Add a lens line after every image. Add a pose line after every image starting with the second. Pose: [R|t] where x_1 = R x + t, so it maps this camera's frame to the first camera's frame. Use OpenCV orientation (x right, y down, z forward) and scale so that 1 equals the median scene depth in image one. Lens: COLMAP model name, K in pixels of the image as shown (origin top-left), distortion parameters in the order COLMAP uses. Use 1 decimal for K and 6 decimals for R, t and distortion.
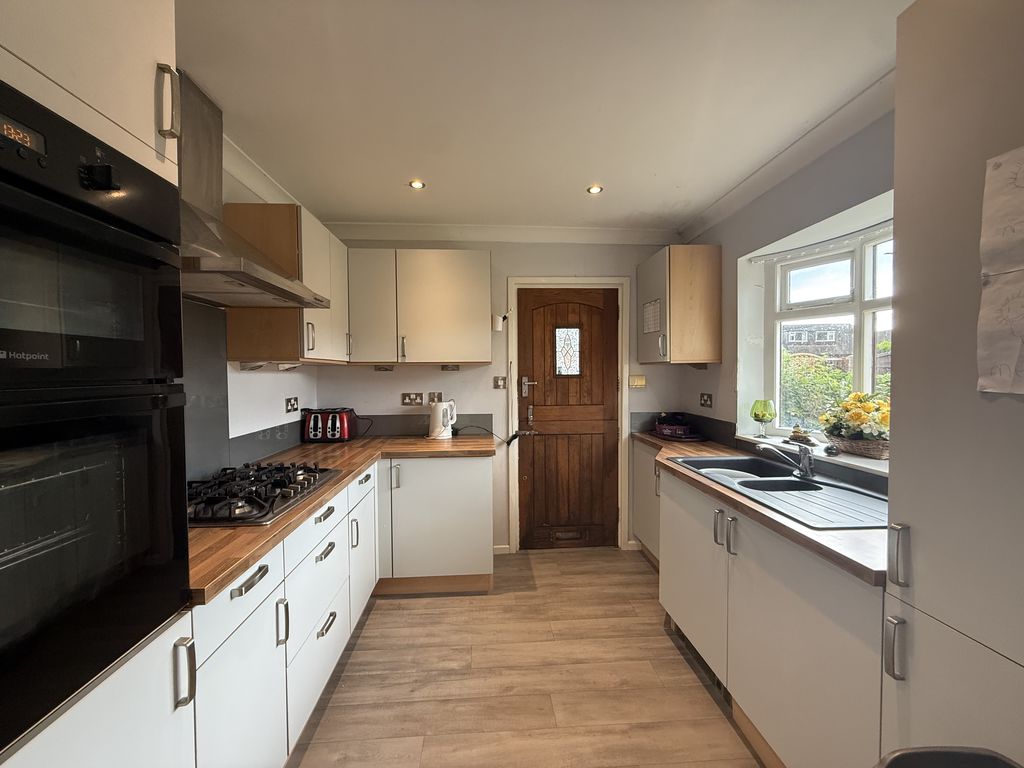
lens RADIAL K [[403.2, 0, 506.1], [0, 403.2, 385.8], [0, 0, 1]] dist [-0.001417, -0.000035]
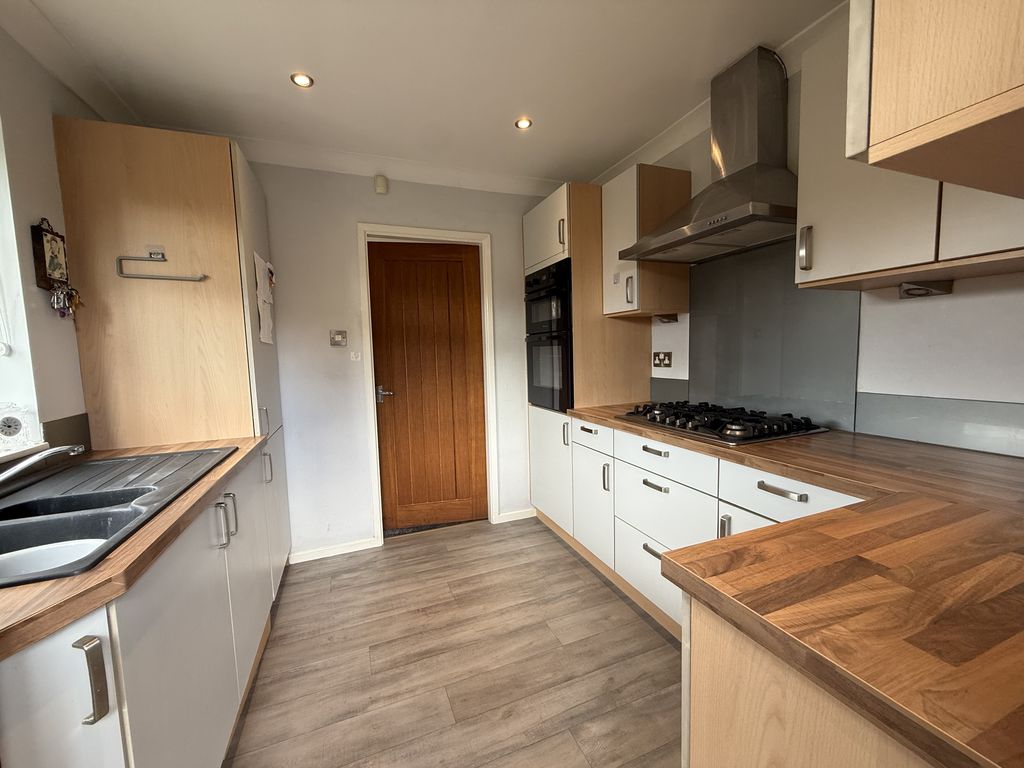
lens RADIAL K [[403.2, 0, 506.1], [0, 403.2, 385.8], [0, 0, 1]] dist [-0.001417, -0.000035]
pose [[-0.951652, 0.056755, -0.301891, 0.227894], [0.021981, 0.992846, 0.117363, 0.015305], [0.306392, 0.105052, -0.946091, 1.800155]]
